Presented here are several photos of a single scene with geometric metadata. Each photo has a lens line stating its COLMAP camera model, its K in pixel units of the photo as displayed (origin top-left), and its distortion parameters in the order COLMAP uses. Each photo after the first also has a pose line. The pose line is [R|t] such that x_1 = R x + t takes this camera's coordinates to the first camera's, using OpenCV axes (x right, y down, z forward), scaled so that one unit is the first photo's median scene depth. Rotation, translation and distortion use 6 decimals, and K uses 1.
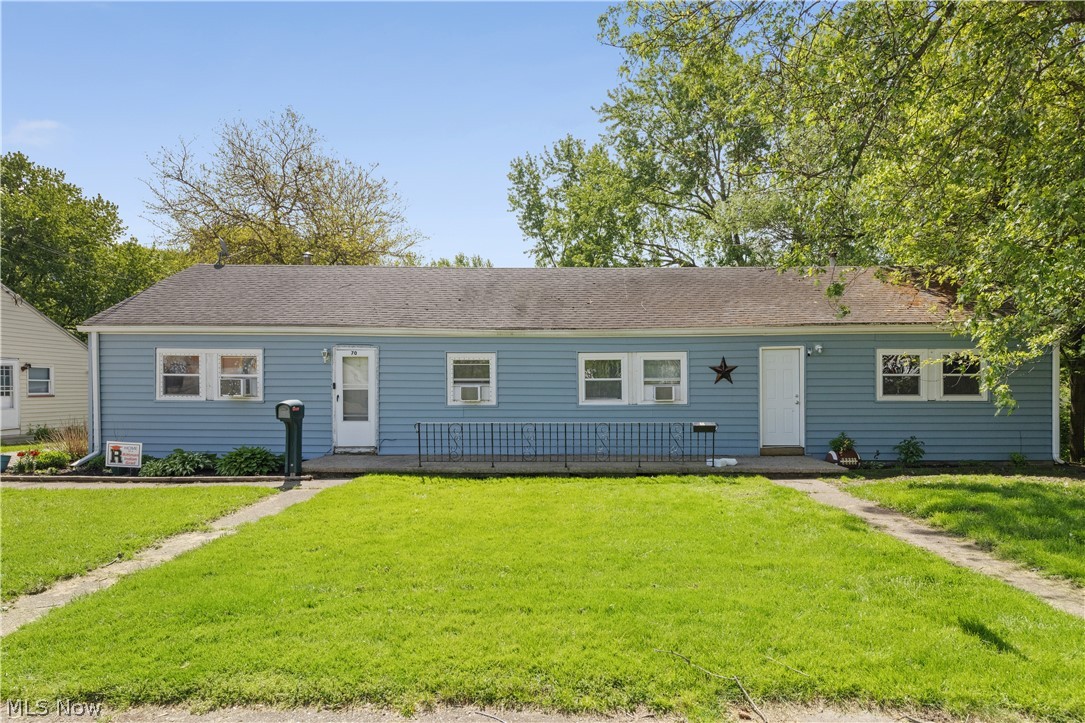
lens RADIAL K [[602.9, 0, 574.2], [0, 602.9, 372.9], [0, 0, 1]] dist [0.005348, -0.001736]
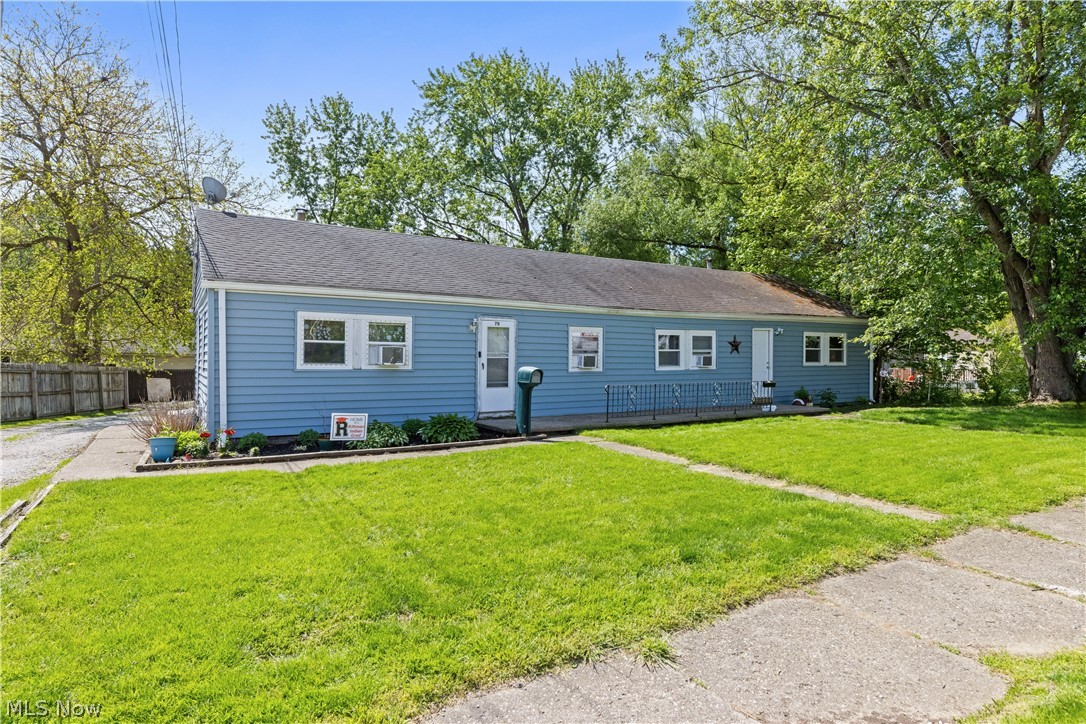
lens RADIAL K [[601.9, 0, 543.5], [0, 601.9, 352.7], [0, 0, 1]] dist [-0.001359, 0.000044]
pose [[0.851935, 0.006277, 0.523609, -0.852492], [-0.013514, 0.999859, 0.010000, 0.006583], [-0.523473, -0.015596, 0.851900, 0.049017]]
